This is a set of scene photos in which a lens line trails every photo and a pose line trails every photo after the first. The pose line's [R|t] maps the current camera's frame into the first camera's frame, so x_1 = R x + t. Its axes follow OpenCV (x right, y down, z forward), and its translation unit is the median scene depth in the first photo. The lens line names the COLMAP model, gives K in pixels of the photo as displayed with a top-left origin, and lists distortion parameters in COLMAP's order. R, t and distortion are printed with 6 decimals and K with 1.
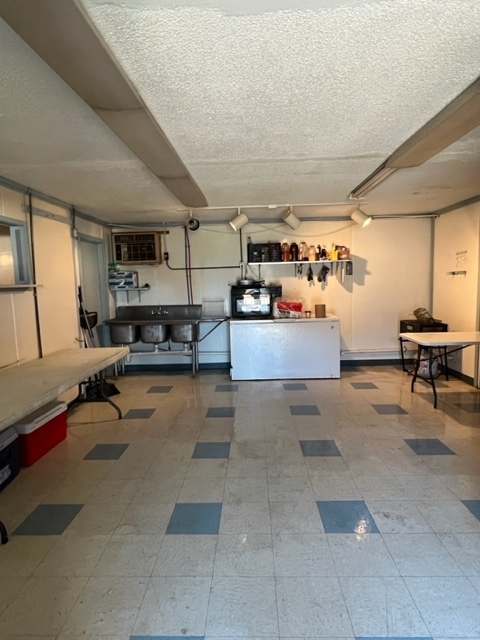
lens RADIAL K [[371.1, 0, 240.0], [0, 371.1, 317.7], [0, 0, 1]] dist [-0.002099, 0.001615]
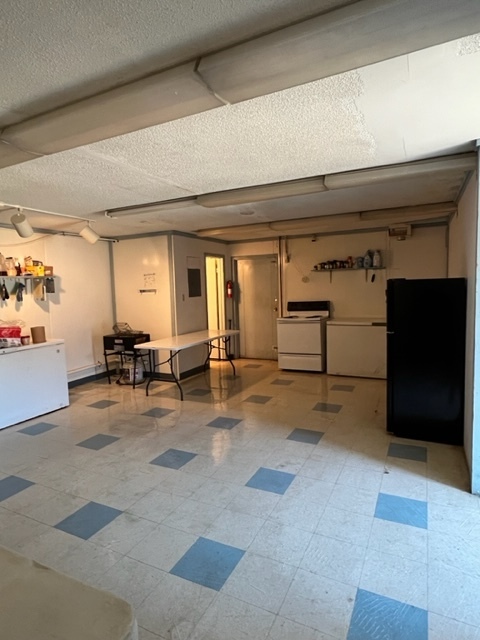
lens RADIAL K [[371.1, 0, 239.9], [0, 371.1, 317.0], [0, 0, 1]] dist [-0.002099, 0.001615]
pose [[0.418717, -0.060833, 0.906077, -0.363036], [0.110282, 0.993775, 0.015757, -0.020949], [-0.901395, 0.093326, 0.422820, 0.211923]]
